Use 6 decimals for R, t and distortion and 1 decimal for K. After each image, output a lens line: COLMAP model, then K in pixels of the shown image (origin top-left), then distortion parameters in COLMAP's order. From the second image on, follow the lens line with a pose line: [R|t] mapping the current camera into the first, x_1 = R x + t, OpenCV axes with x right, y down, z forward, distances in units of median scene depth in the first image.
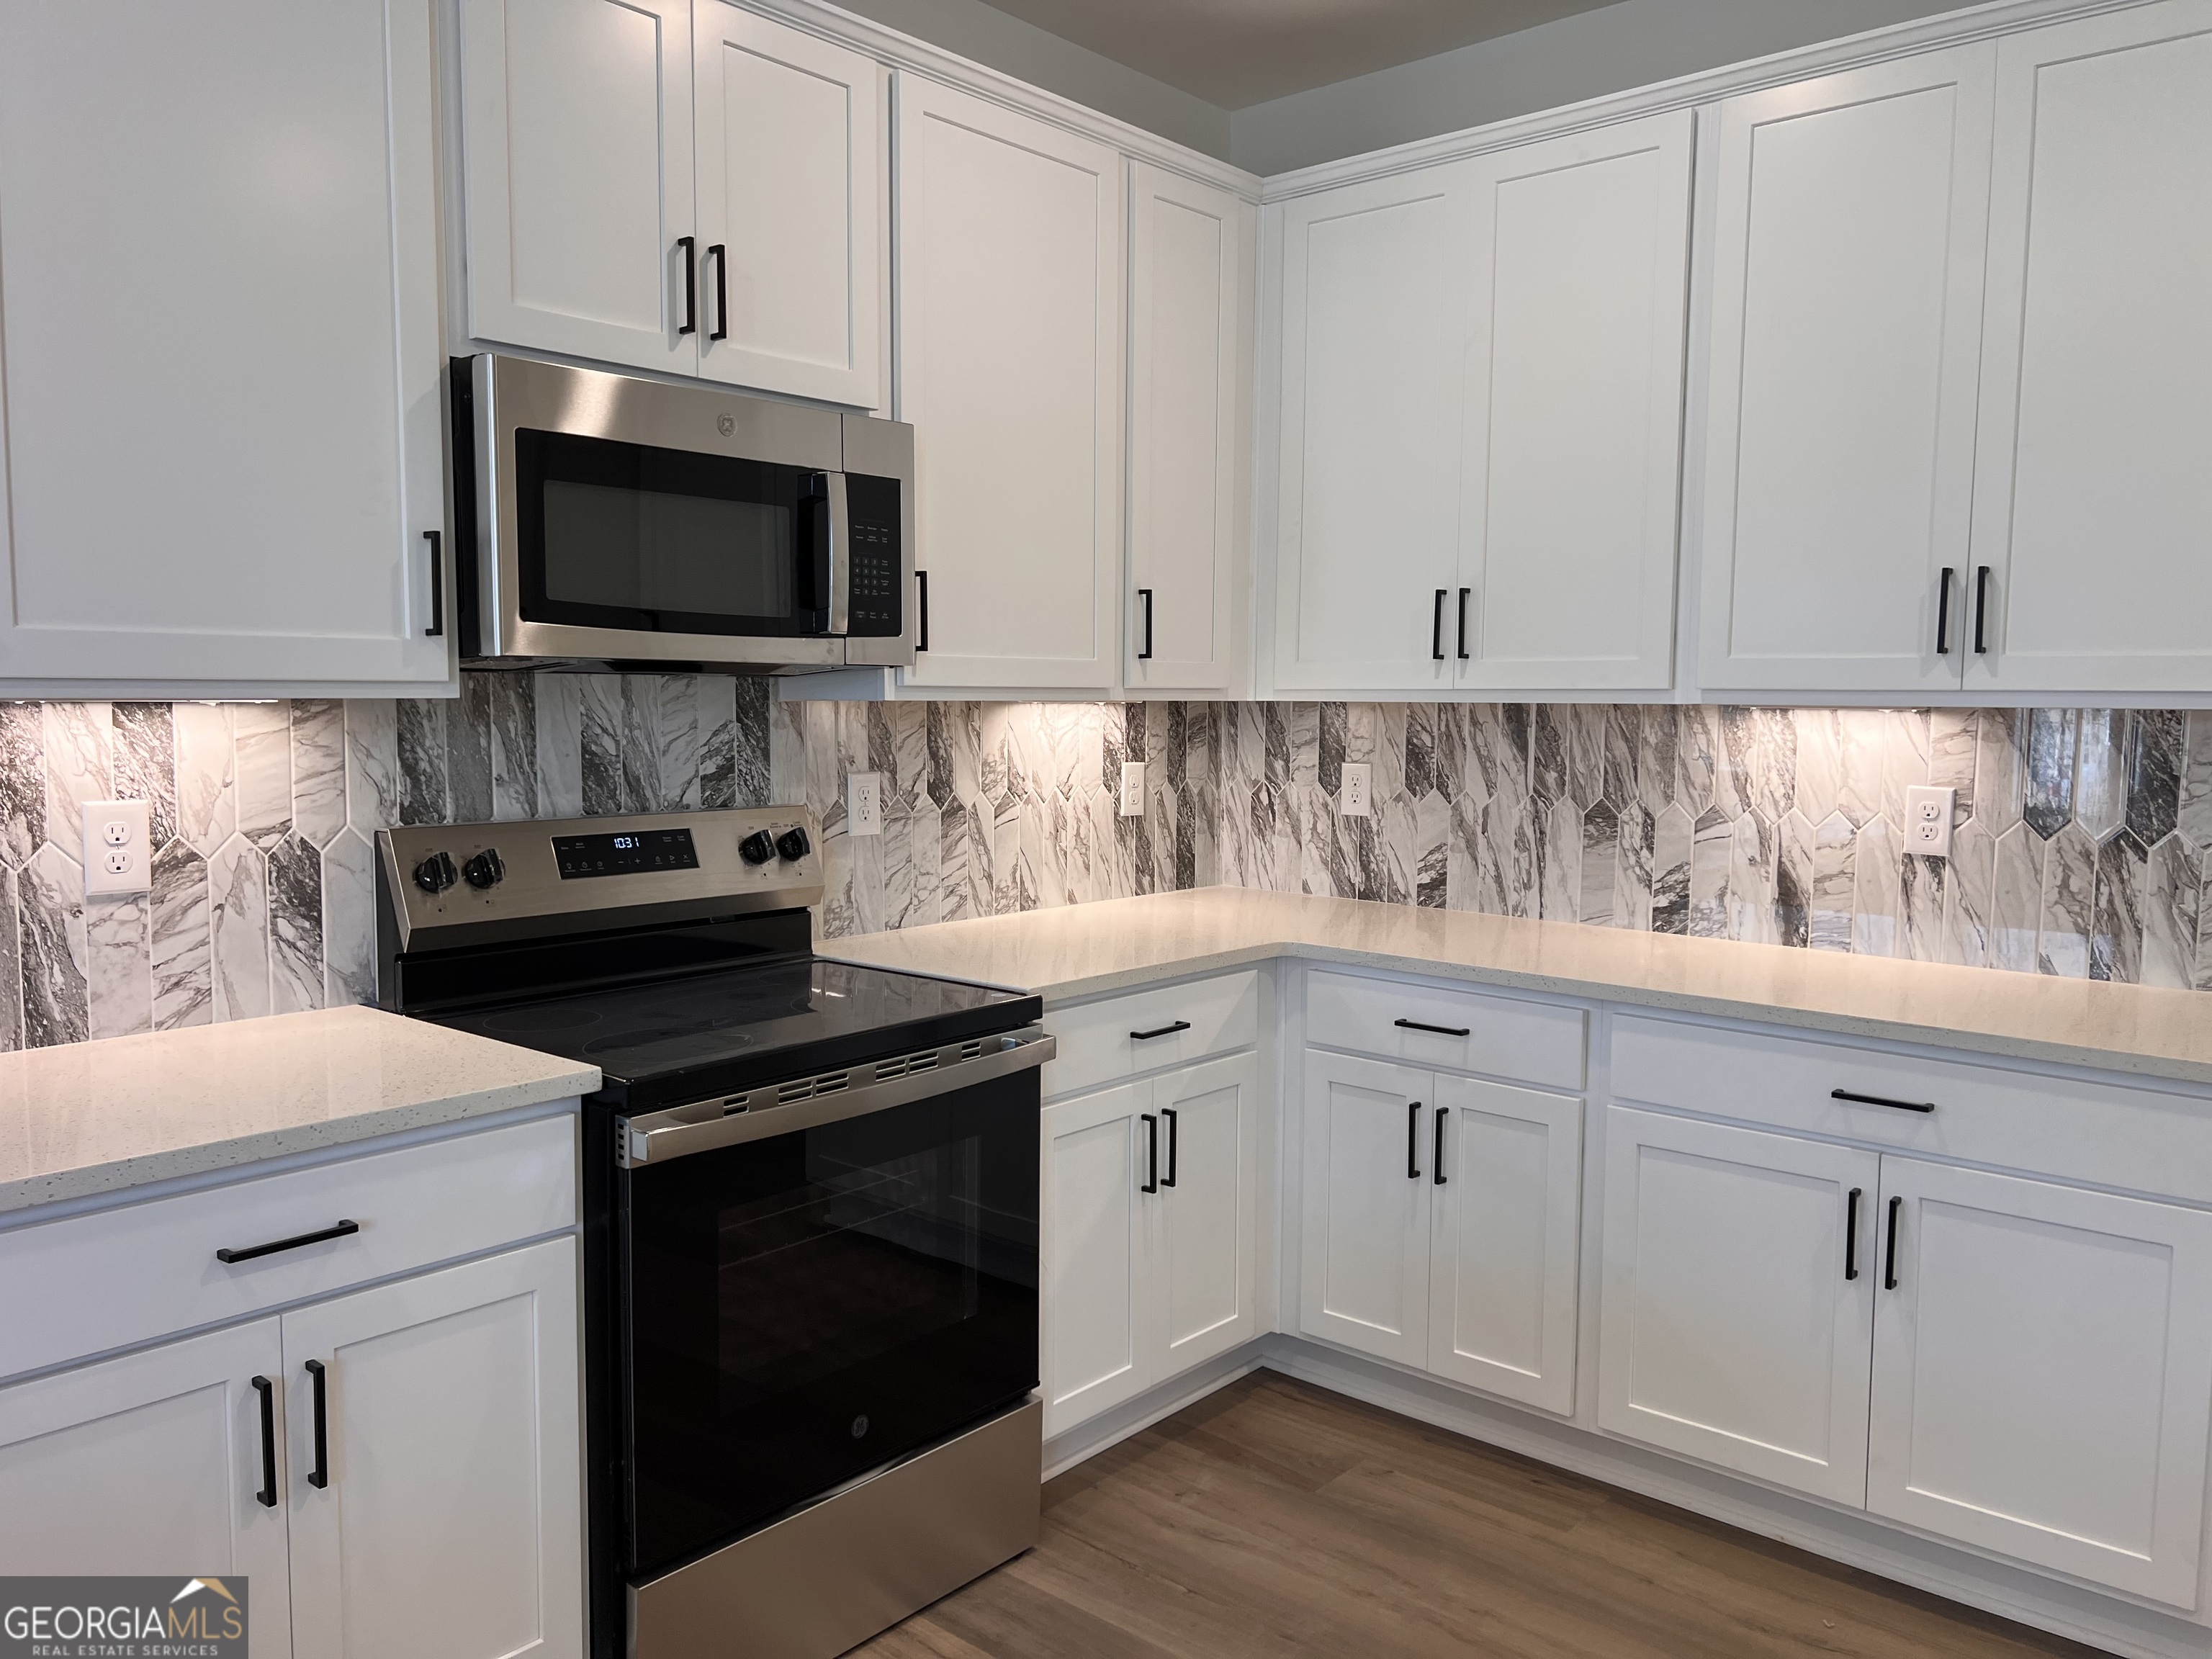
lens RADIAL K [[1659.3, 0, 1123.5], [0, 1659.3, 827.1], [0, 0, 1]] dist [0.059479, -0.070116]
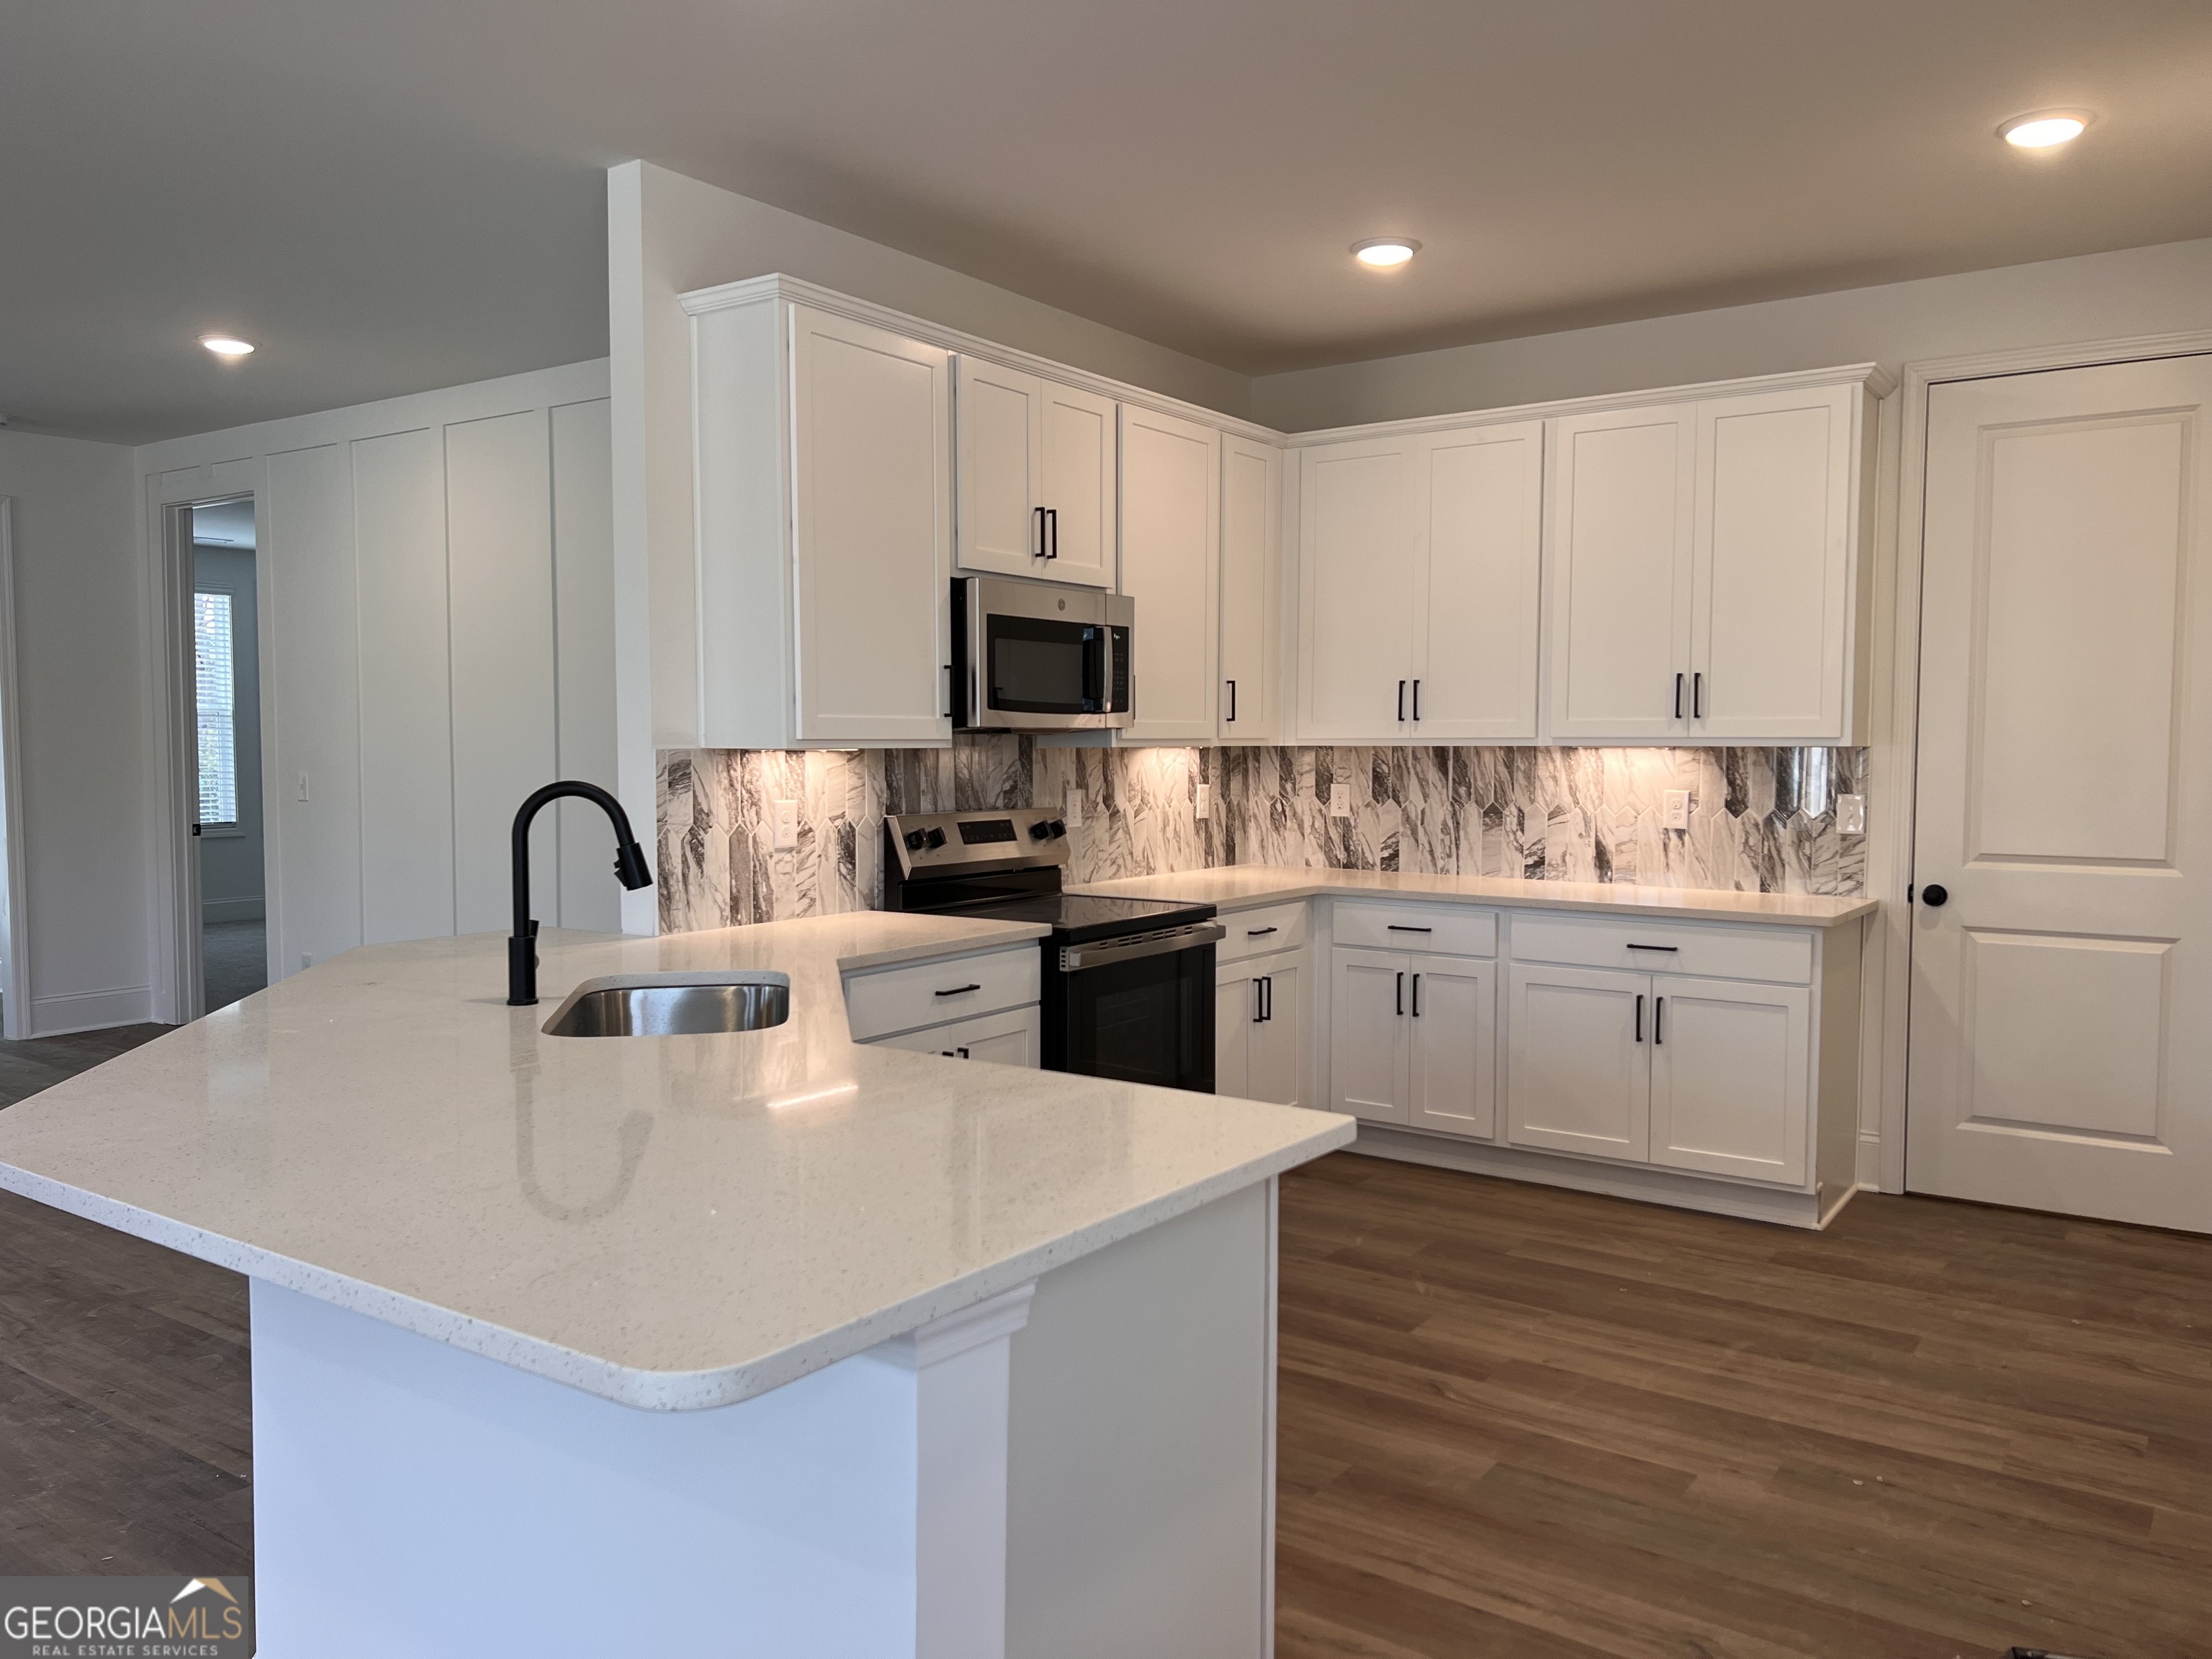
lens RADIAL K [[1659.3, 0, 1101.8], [0, 1659.3, 838.6], [0, 0, 1]] dist [0.059479, -0.070116]
pose [[0.995283, -0.012864, 0.096155, -0.317028], [0.014958, 0.999666, -0.021088, 0.057961], [-0.095852, 0.022427, 0.995143, -0.749754]]
